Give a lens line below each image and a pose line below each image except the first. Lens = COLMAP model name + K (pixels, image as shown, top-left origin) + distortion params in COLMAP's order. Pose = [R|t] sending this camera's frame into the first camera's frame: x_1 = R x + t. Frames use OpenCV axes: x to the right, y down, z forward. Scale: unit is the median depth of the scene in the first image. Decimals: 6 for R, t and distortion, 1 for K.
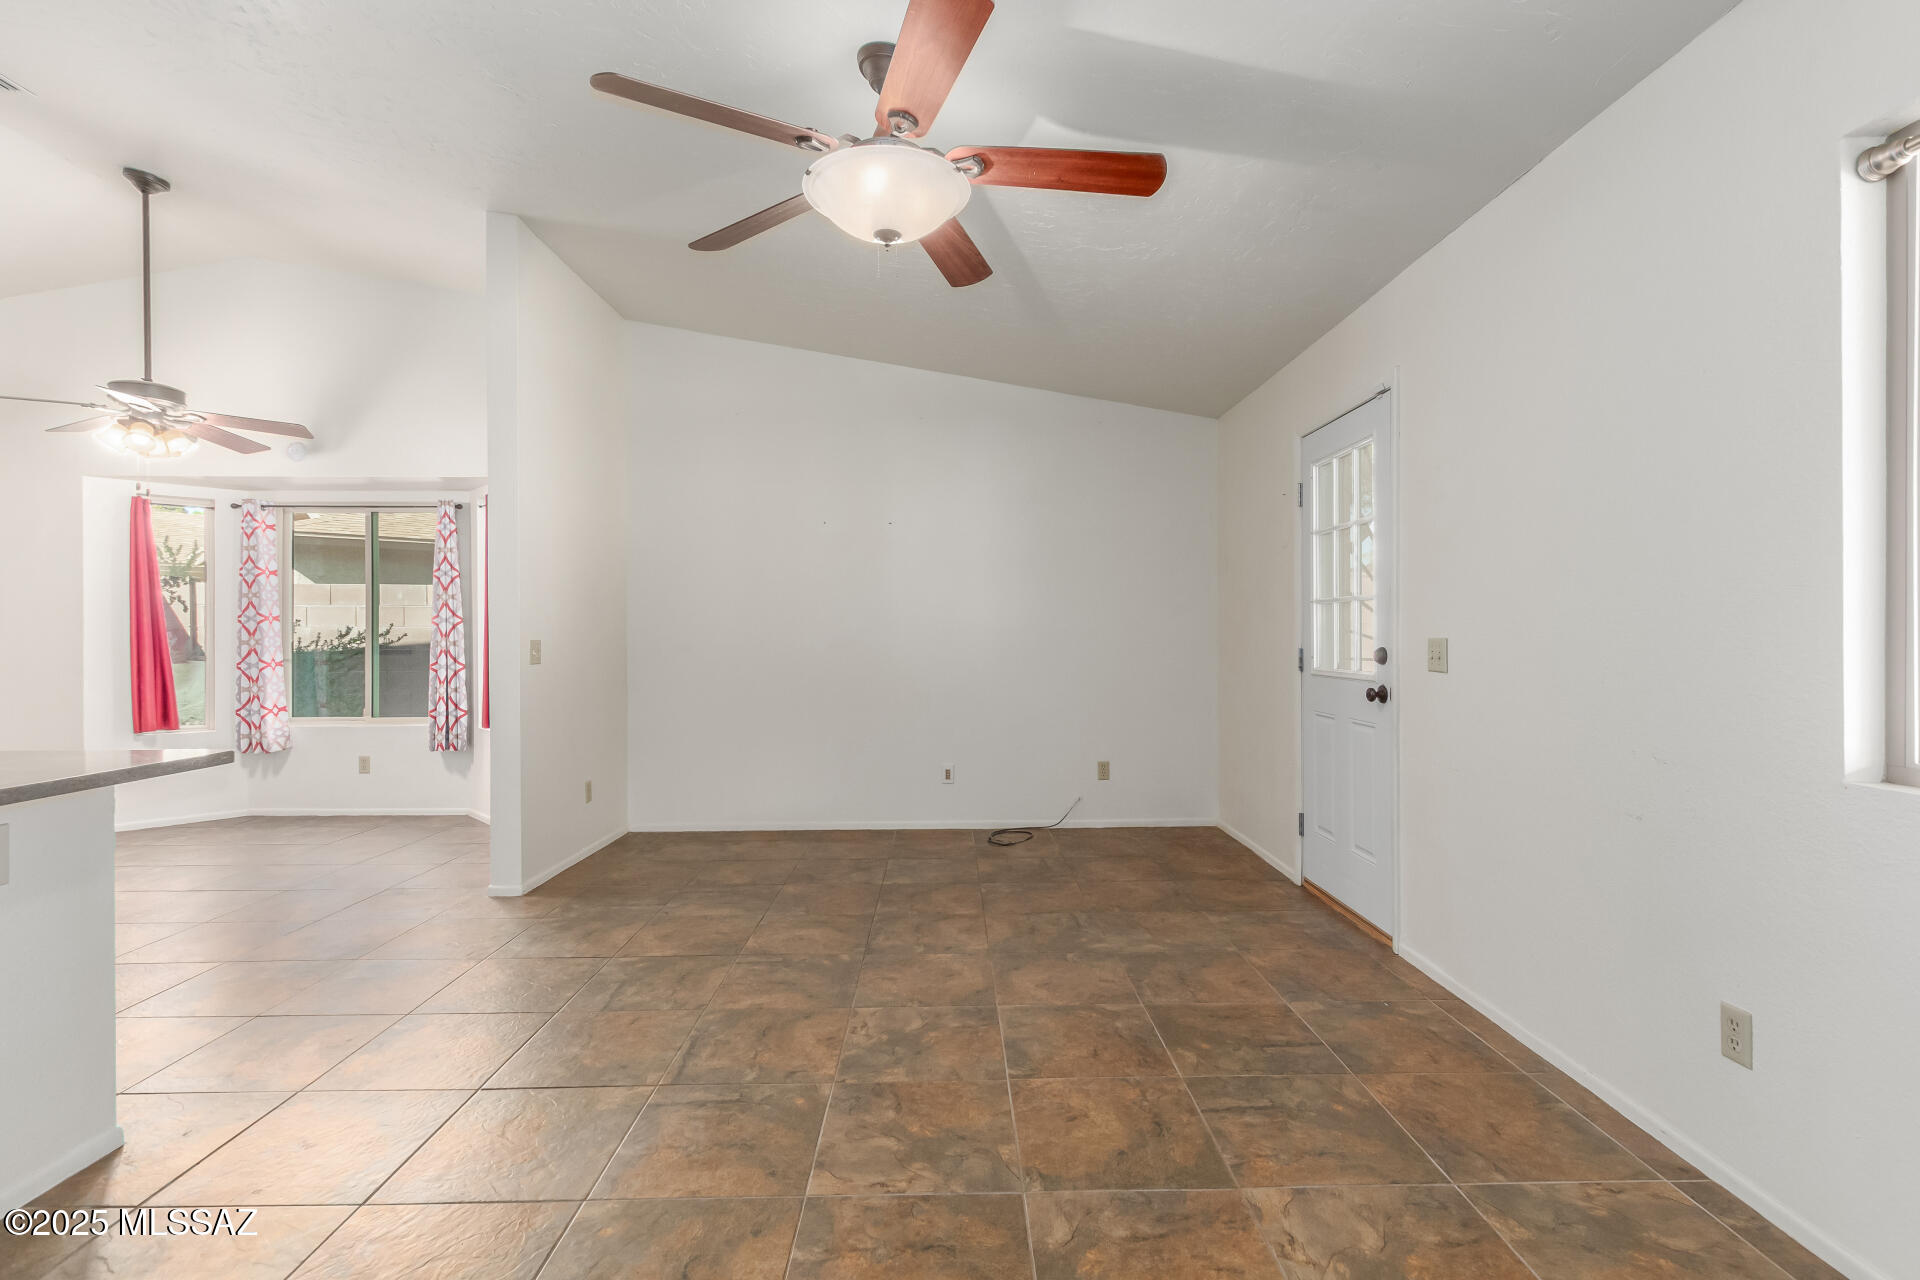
lens RADIAL K [[878.6, 0, 965.7], [0, 878.6, 639.5], [0, 0, 1]] dist [0.007190, -0.003619]
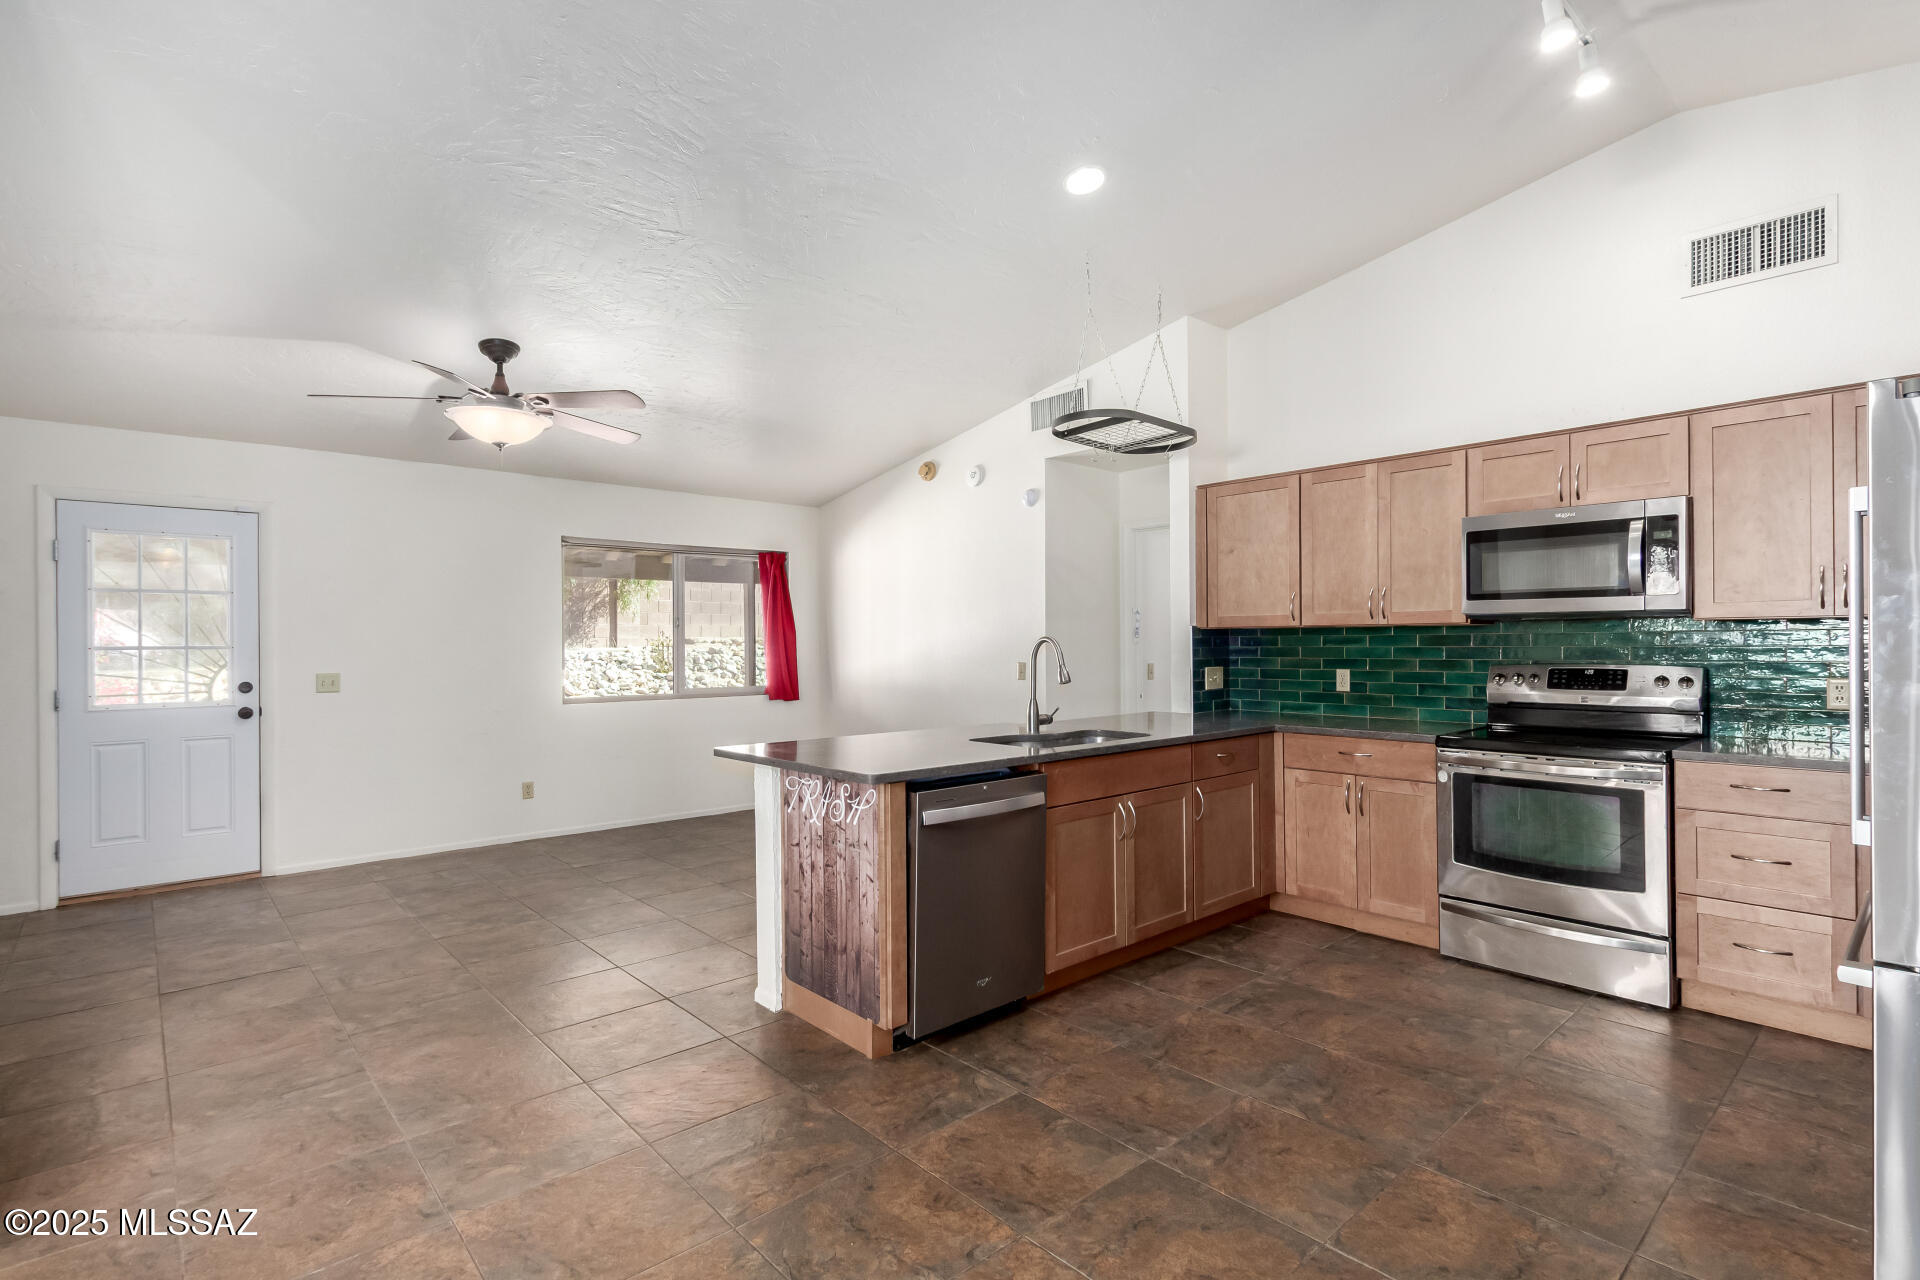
lens RADIAL K [[916.3, 0, 960.4], [0, 916.3, 645.5], [0, 0, 1]] dist [0.008449, -0.001198]
pose [[-0.649983, 0.007986, 0.759907, -1.215978], [0.016003, 0.999867, 0.003180, -0.030876], [-0.759780, 0.014228, -0.650024, 0.883354]]
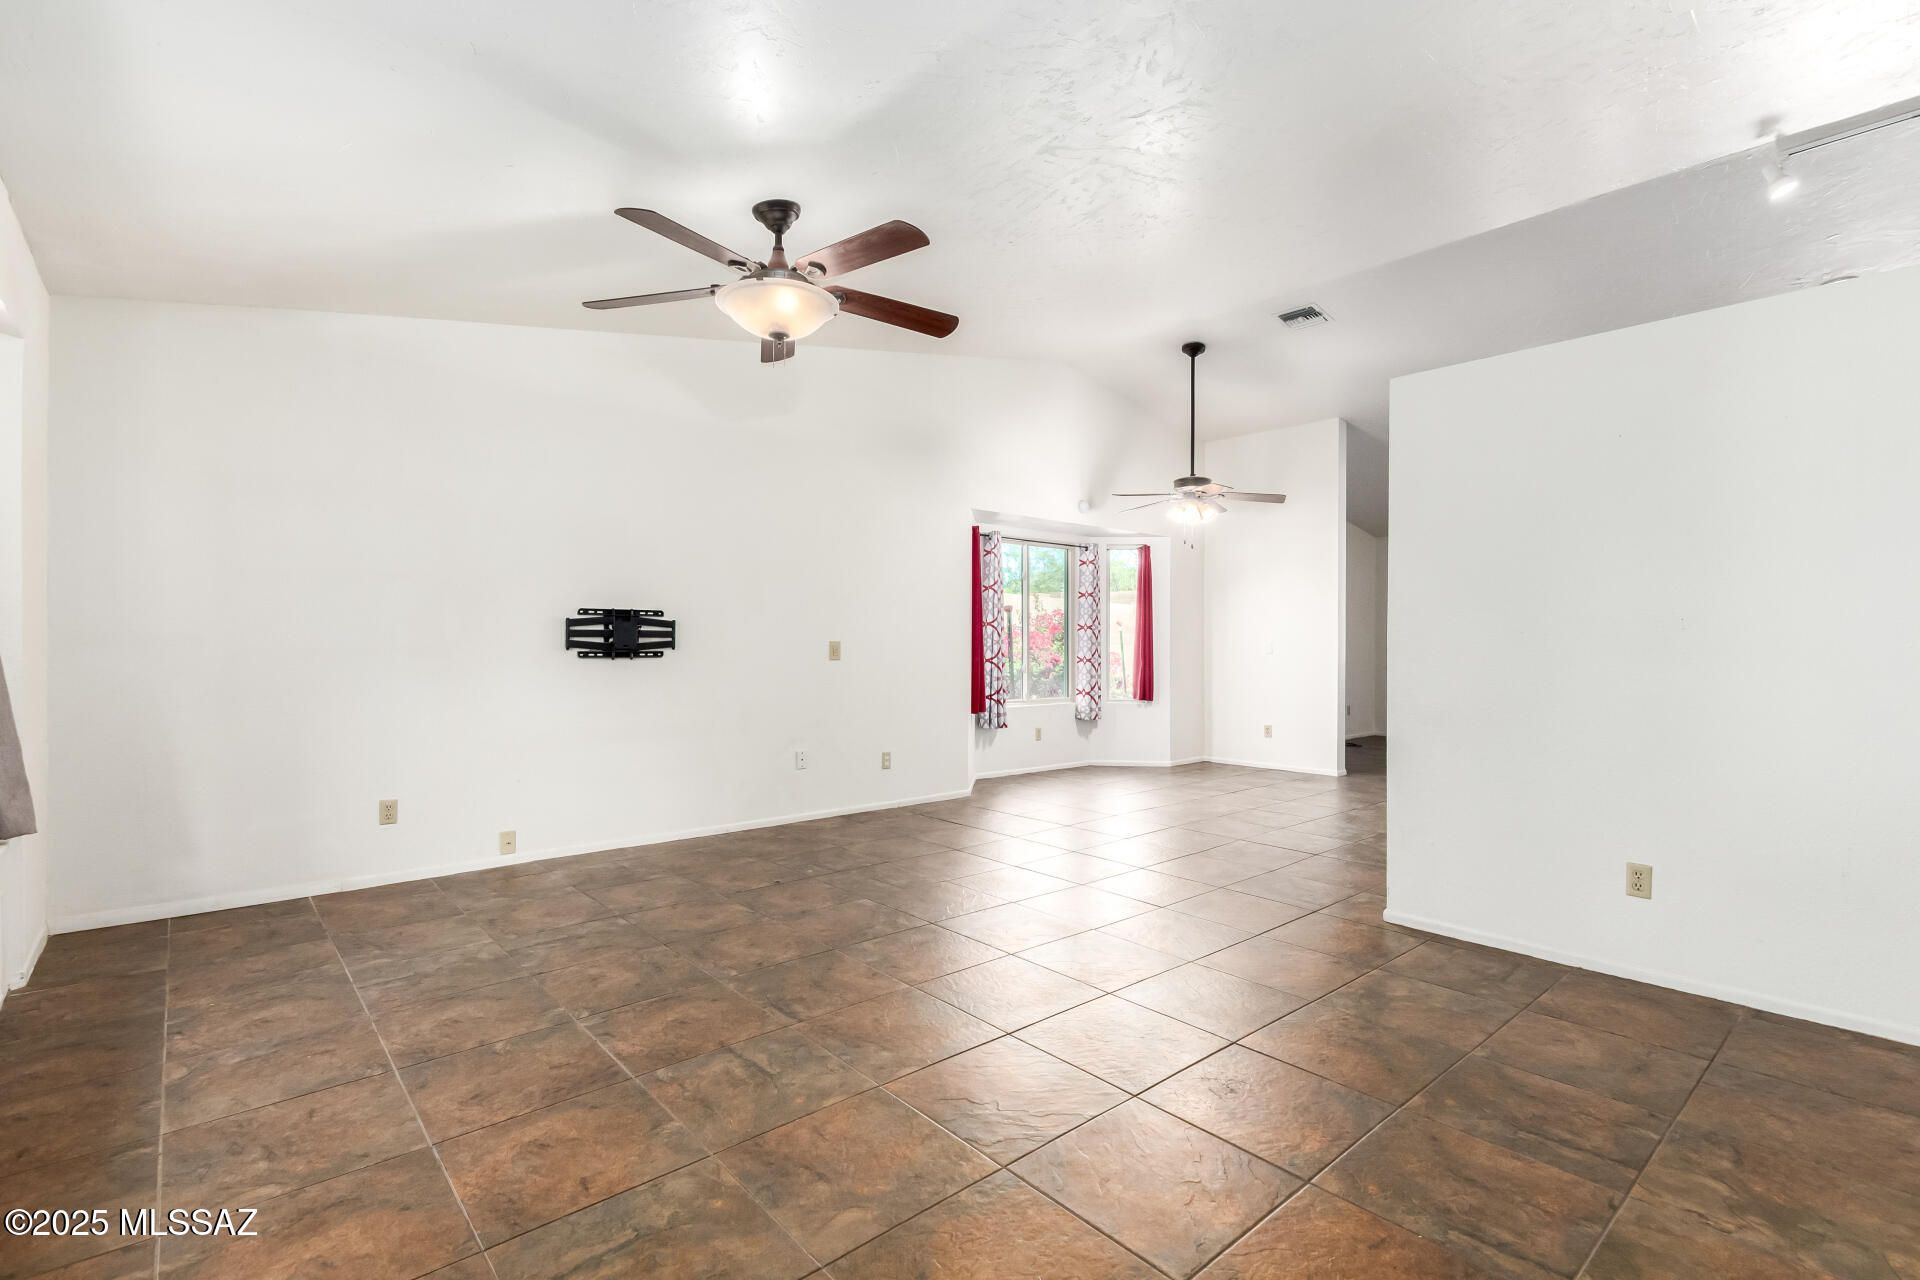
lens RADIAL K [[878.6, 0, 971.2], [0, 878.6, 640.9], [0, 0, 1]] dist [0.007190, -0.003619]
pose [[0.765132, 0.007930, 0.643825, -2.290755], [-0.002093, 0.999950, -0.009829, 0.019181], [-0.643870, 0.006173, 0.765110, 0.053940]]
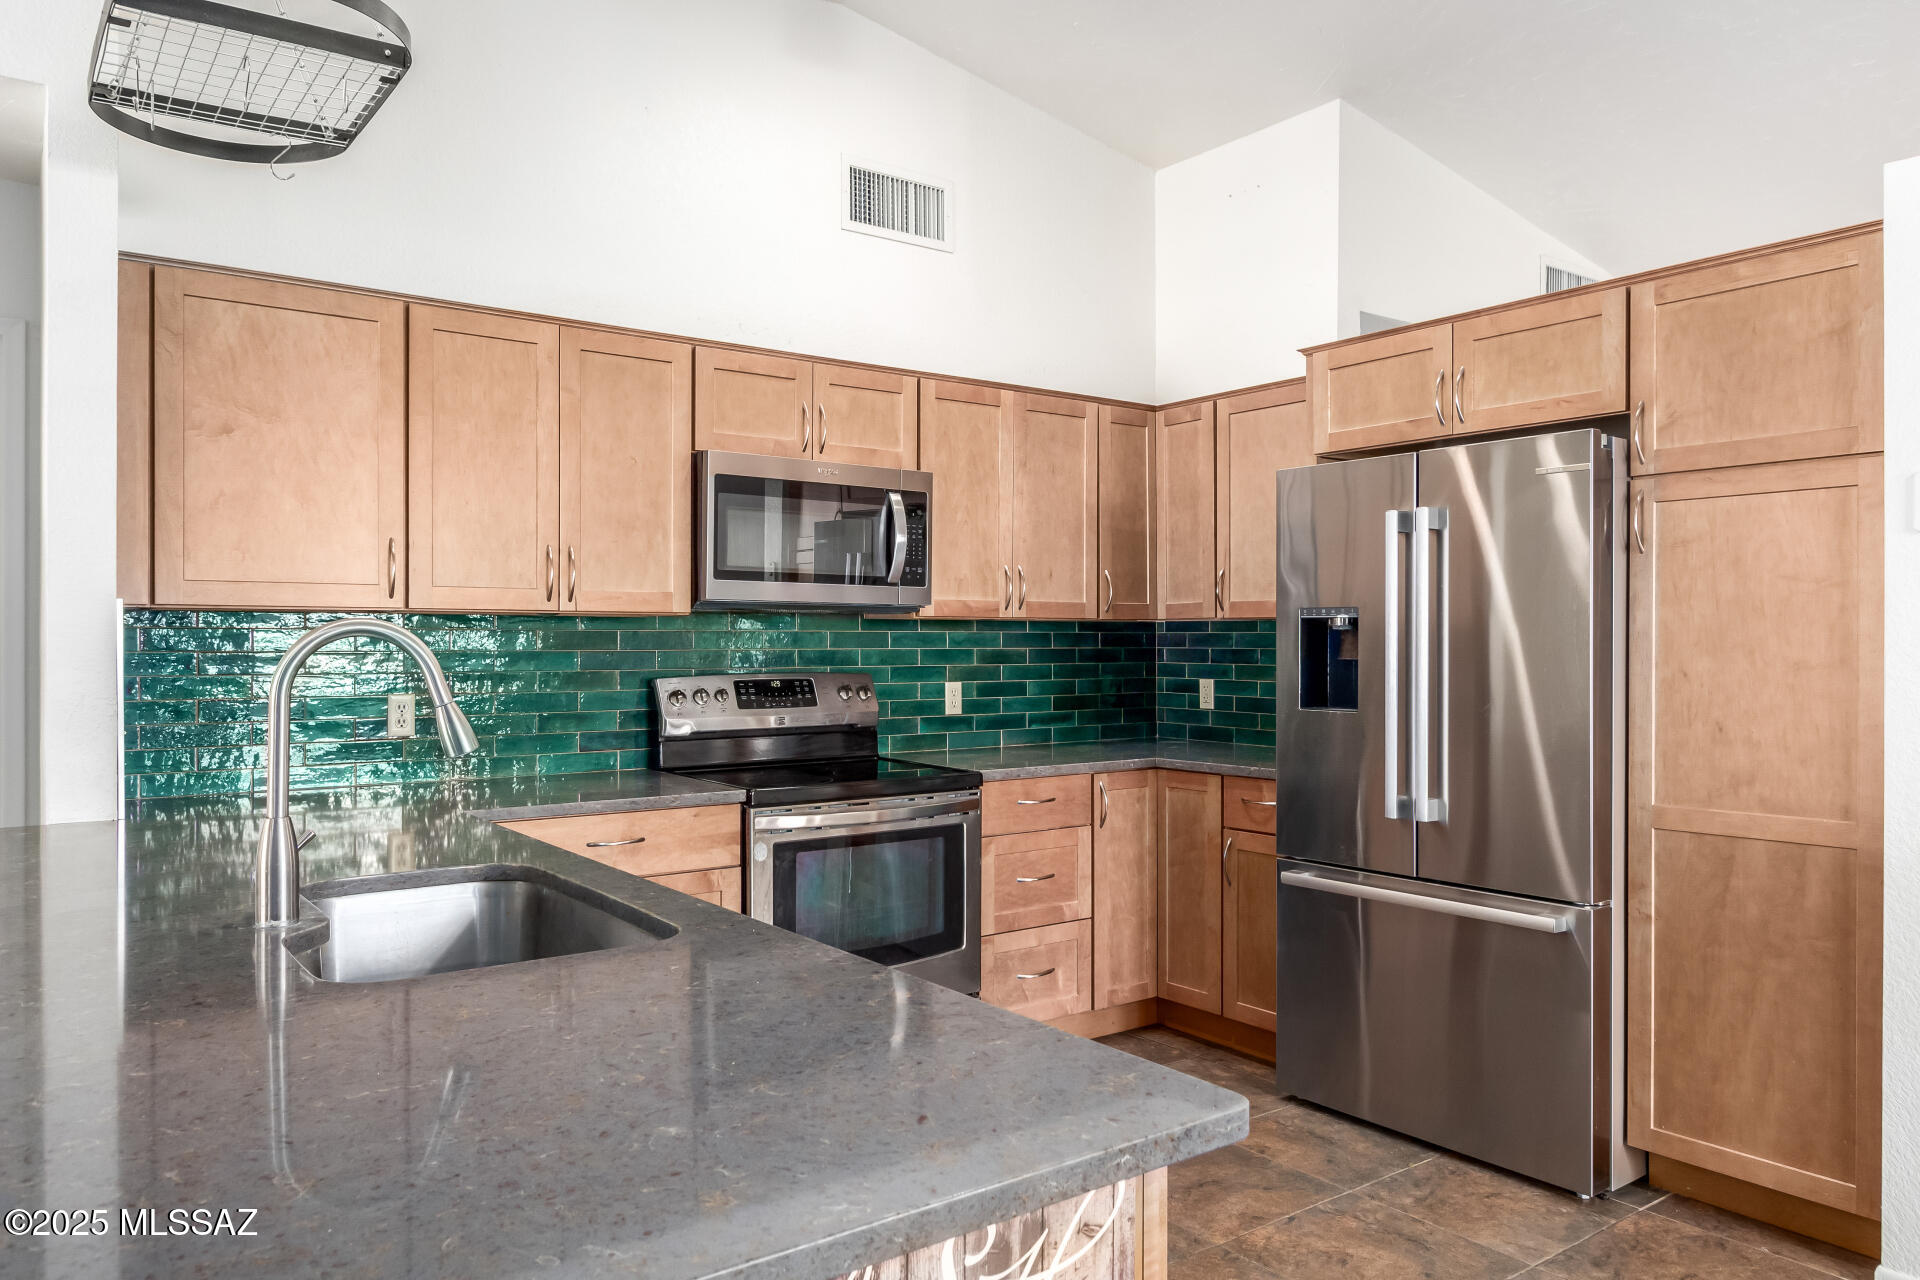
lens RADIAL K [[1310.5, 0, 973.4], [0, 1310.5, 636.5], [0, 0, 1]] dist [-0.005821, 0.000972]
pose [[-0.814467, 0.003331, -0.580200, -0.462472], [-0.001036, 0.999974, 0.007194, -0.033579], [0.580209, 0.006461, -0.814442, 0.686694]]
